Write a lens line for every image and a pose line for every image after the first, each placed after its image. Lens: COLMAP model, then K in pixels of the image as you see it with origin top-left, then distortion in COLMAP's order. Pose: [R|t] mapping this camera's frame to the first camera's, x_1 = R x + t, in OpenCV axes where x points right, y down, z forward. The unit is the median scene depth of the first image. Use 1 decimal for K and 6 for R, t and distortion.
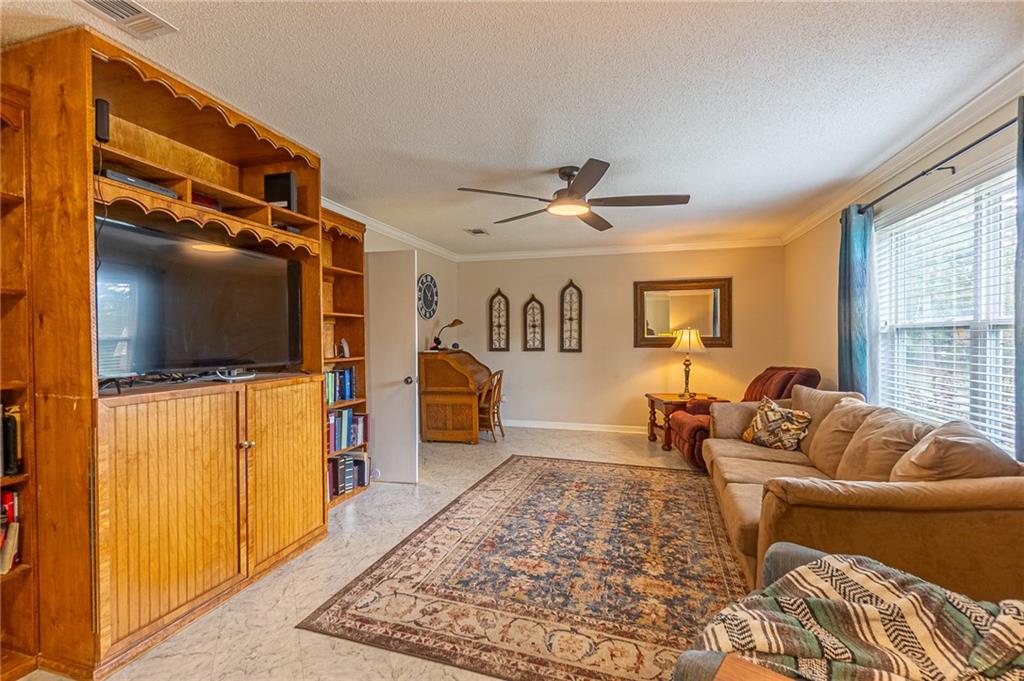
lens RADIAL K [[447.1, 0, 504.6], [0, 447.1, 340.4], [0, 0, 1]] dist [-0.003892, -0.000005]
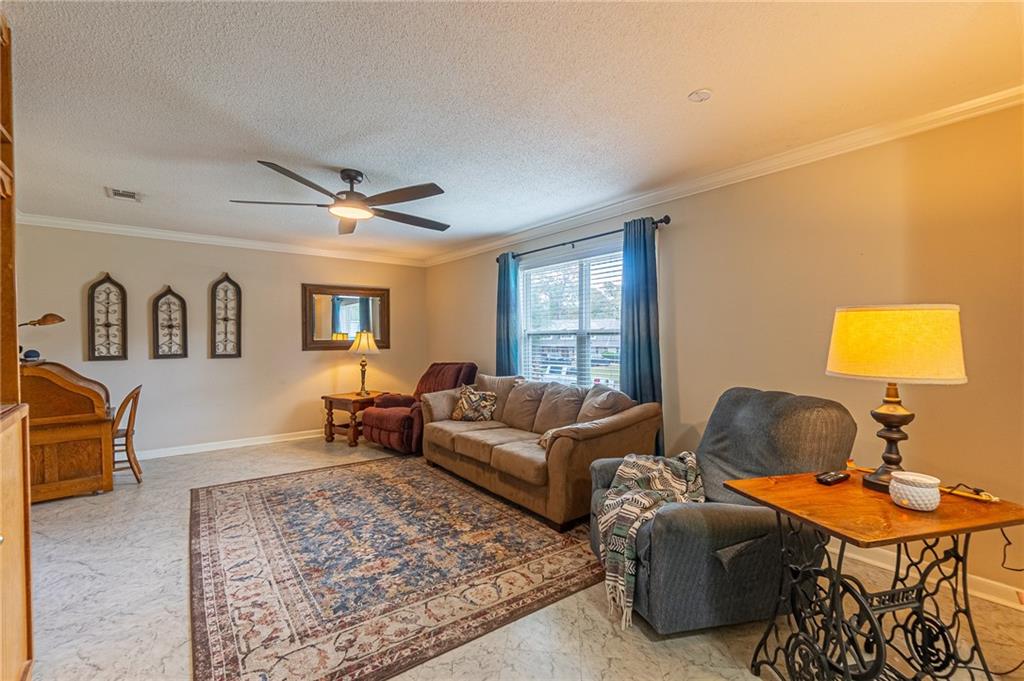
lens RADIAL K [[447.1, 0, 501.7], [0, 447.1, 338.7], [0, 0, 1]] dist [-0.003892, -0.000005]
pose [[0.587287, -0.000249, 0.809379, -0.445905], [0.009003, 0.999940, -0.006225, -0.000625], [-0.809328, 0.010943, 0.587254, 0.133405]]
